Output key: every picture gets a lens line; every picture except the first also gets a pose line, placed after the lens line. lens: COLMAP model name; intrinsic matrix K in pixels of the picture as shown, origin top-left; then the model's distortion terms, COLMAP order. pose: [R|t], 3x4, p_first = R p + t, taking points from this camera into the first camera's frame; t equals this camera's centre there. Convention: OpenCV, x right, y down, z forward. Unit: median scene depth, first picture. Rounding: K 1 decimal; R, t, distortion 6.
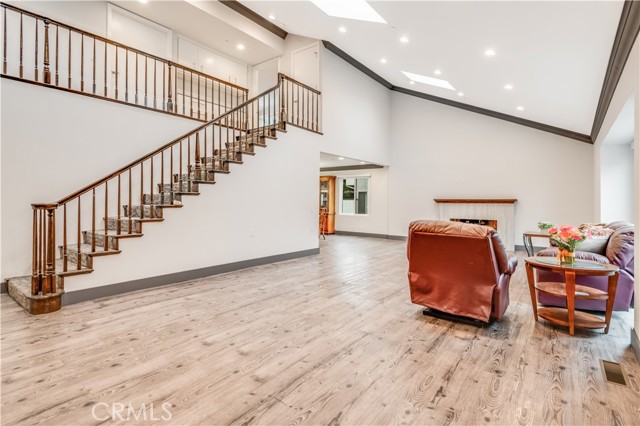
lens RADIAL K [[319.1, 0, 309.7], [0, 319.1, 202.6], [0, 0, 1]] dist [0.002137, 0.000003]
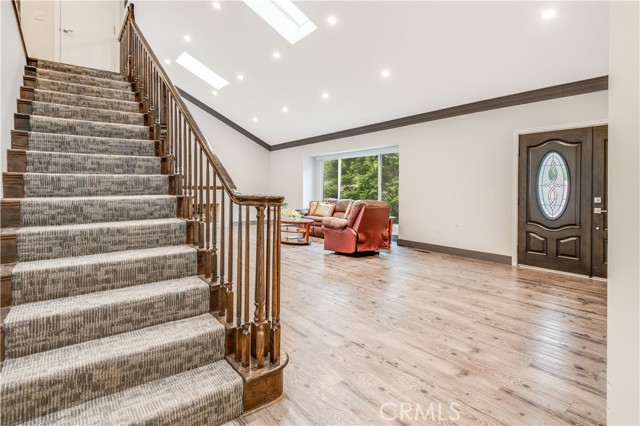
lens RADIAL K [[338.2, 0, 321.2], [0, 338.2, 191.8], [0, 0, 1]] dist [0.002849, 0.000028]
pose [[0.237415, -0.010828, 0.971348, -0.850251], [0.002966, 0.999941, 0.010422, -0.002200], [-0.971404, 0.000407, 0.237434, 0.479407]]
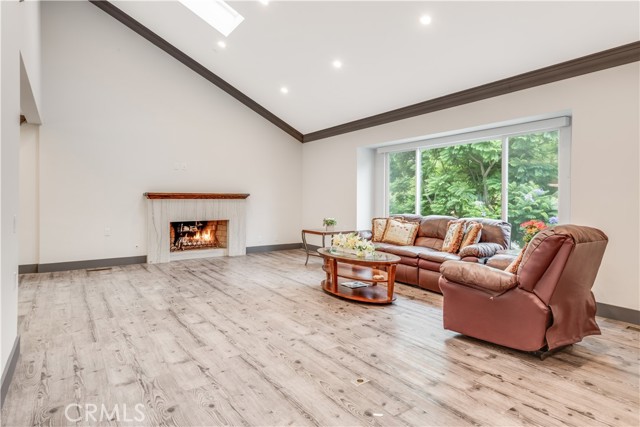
lens RADIAL K [[362.6, 0, 319.0], [0, 362.6, 199.1], [0, 0, 1]] dist [0.000625, 0.000011]
pose [[0.296032, -0.006926, 0.955153, -0.333589], [0.002757, 0.999976, 0.006396, -0.003388], [-0.955174, 0.000740, 0.296044, 0.766131]]
